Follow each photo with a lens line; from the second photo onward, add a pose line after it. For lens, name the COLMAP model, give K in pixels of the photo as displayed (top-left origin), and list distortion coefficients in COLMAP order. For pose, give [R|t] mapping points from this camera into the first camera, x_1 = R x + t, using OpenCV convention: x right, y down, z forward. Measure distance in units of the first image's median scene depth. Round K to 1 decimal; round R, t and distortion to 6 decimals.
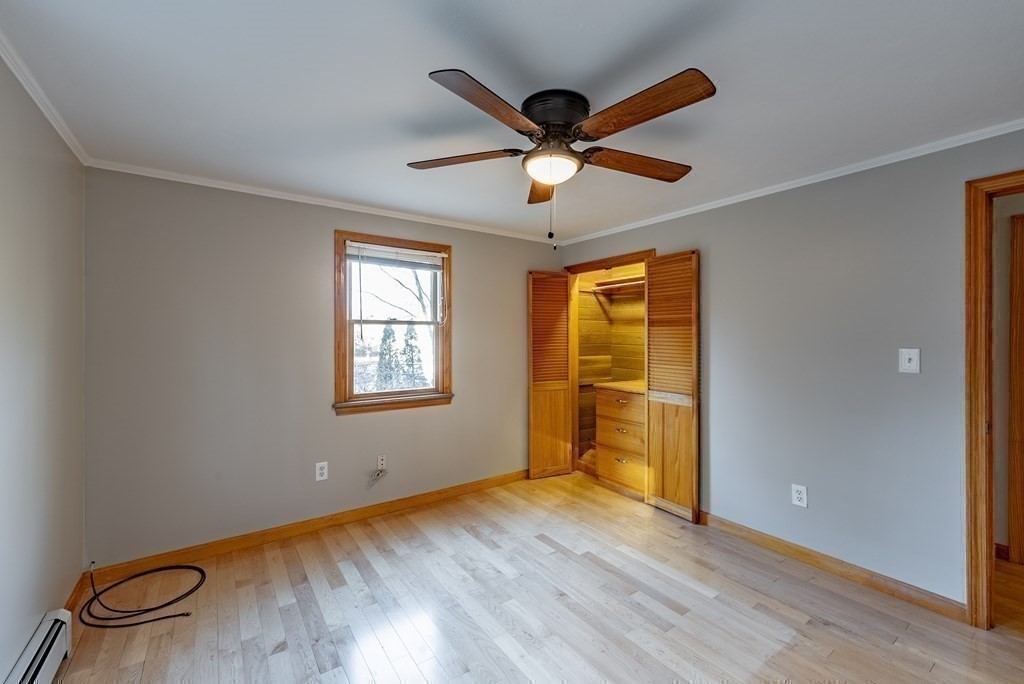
lens RADIAL K [[425.4, 0, 508.2], [0, 425.4, 347.7], [0, 0, 1]] dist [0.000331, -0.000005]
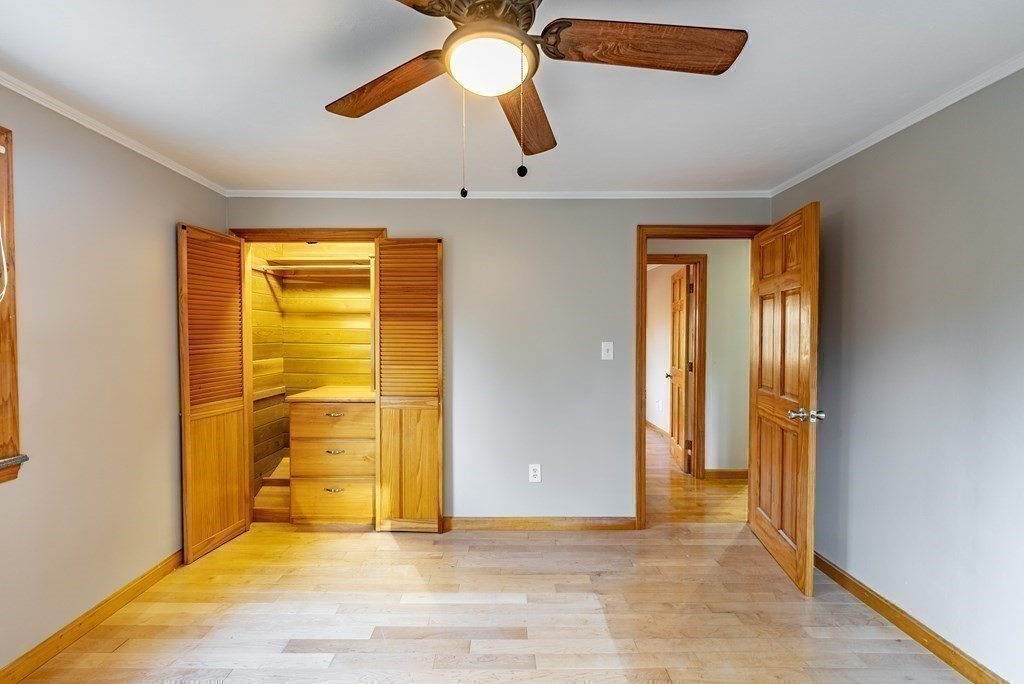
lens RADIAL K [[425.4, 0, 508.2], [0, 425.4, 347.7], [0, 0, 1]] dist [0.000331, -0.000005]
pose [[0.573276, -0.025962, 0.818951, -0.204673], [0.020548, 0.999639, 0.017307, -0.005505], [-0.819105, 0.006906, 0.573603, 0.302791]]
